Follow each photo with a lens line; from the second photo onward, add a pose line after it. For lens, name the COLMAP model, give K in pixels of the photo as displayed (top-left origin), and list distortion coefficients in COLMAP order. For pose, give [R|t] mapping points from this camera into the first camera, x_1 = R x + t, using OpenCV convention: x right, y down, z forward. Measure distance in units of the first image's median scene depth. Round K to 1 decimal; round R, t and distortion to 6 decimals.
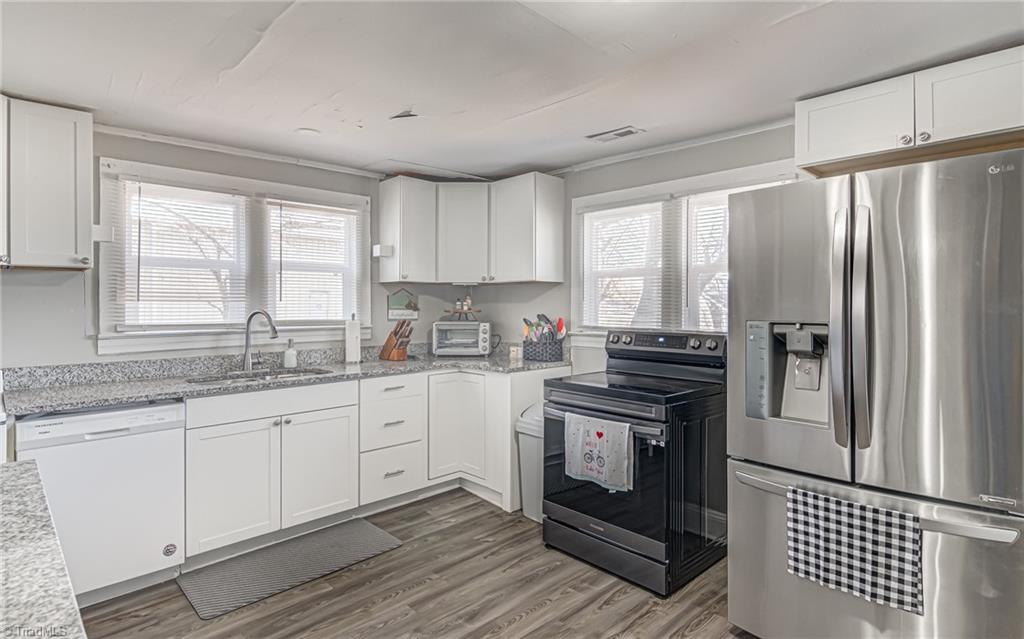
lens RADIAL K [[536.3, 0, 516.7], [0, 536.3, 308.6], [0, 0, 1]] dist [0.003392, -0.004929]
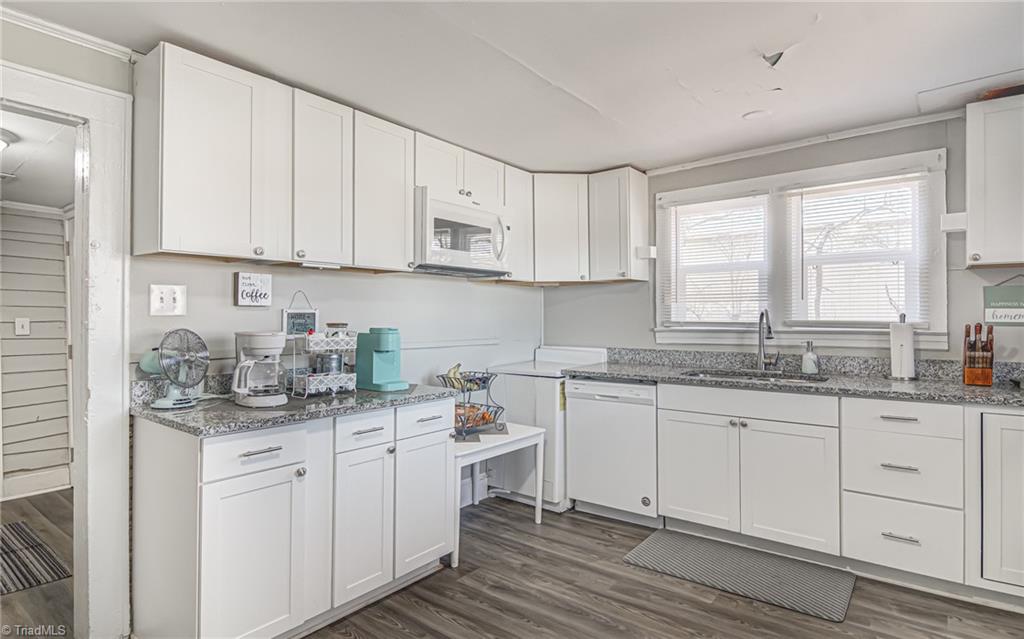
lens RADIAL K [[536.3, 0, 516.0], [0, 536.3, 315.4], [0, 0, 1]] dist [0.003392, -0.004929]
pose [[0.132697, 0.008841, -0.991117, 0.432739], [0.005008, 0.999941, 0.009590, 0.002233], [0.991144, -0.006236, 0.132645, 0.425045]]
